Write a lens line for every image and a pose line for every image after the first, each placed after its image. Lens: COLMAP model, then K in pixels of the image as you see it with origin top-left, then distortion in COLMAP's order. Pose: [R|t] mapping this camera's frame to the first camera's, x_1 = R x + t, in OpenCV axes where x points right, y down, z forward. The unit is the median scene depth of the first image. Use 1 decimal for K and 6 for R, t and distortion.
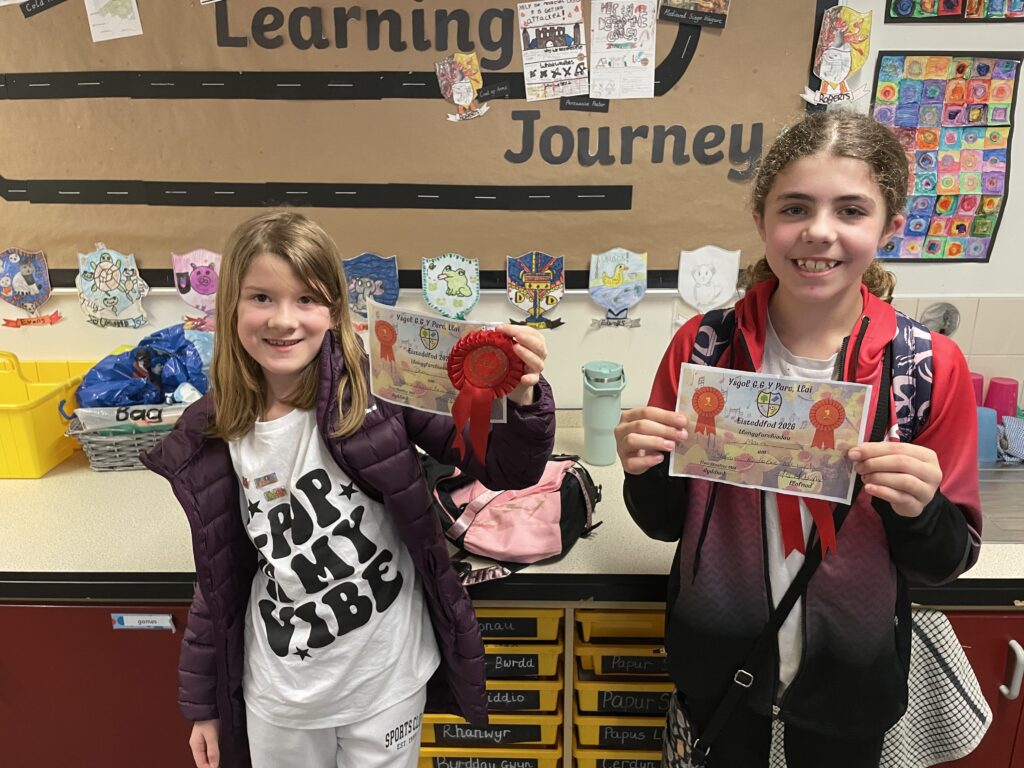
lens RADIAL K [[785.6, 0, 520.4], [0, 785.6, 390.3], [0, 0, 1]] dist [0.054138, -0.093762]
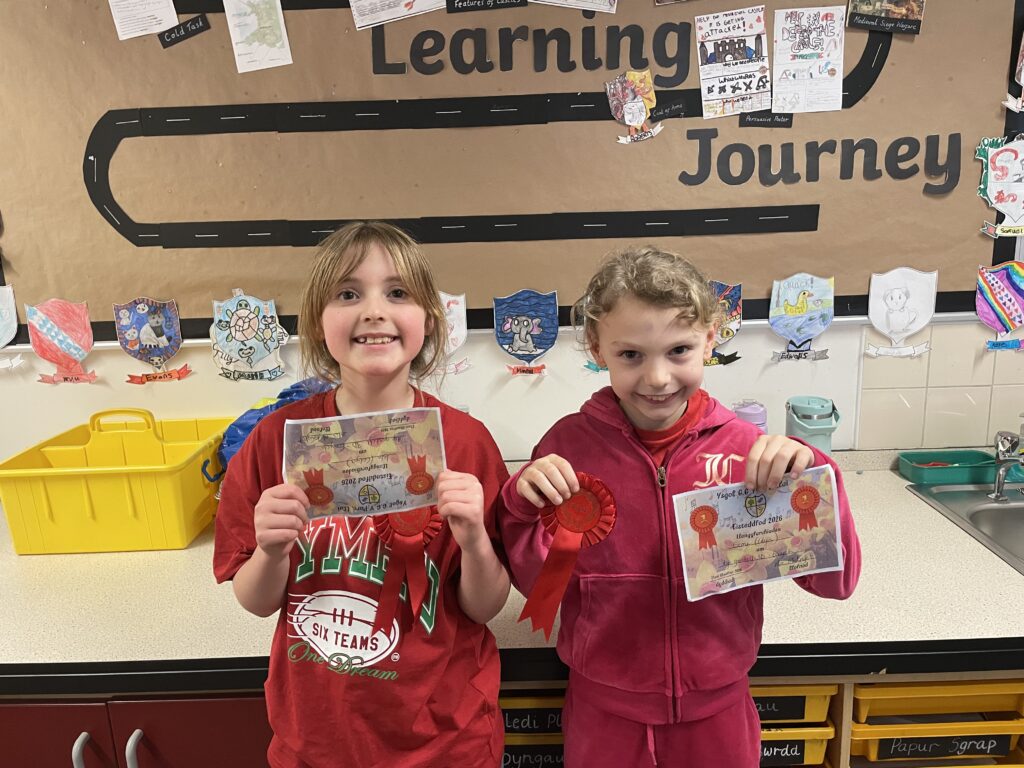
lens RADIAL K [[785.6, 0, 507.3], [0, 785.6, 386.5], [0, 0, 1]] dist [0.054138, -0.093762]
pose [[0.999355, -0.034557, -0.009768, -0.222199], [0.033691, 0.996378, -0.078071, 0.010559], [0.012430, 0.077691, 0.996900, 0.098300]]
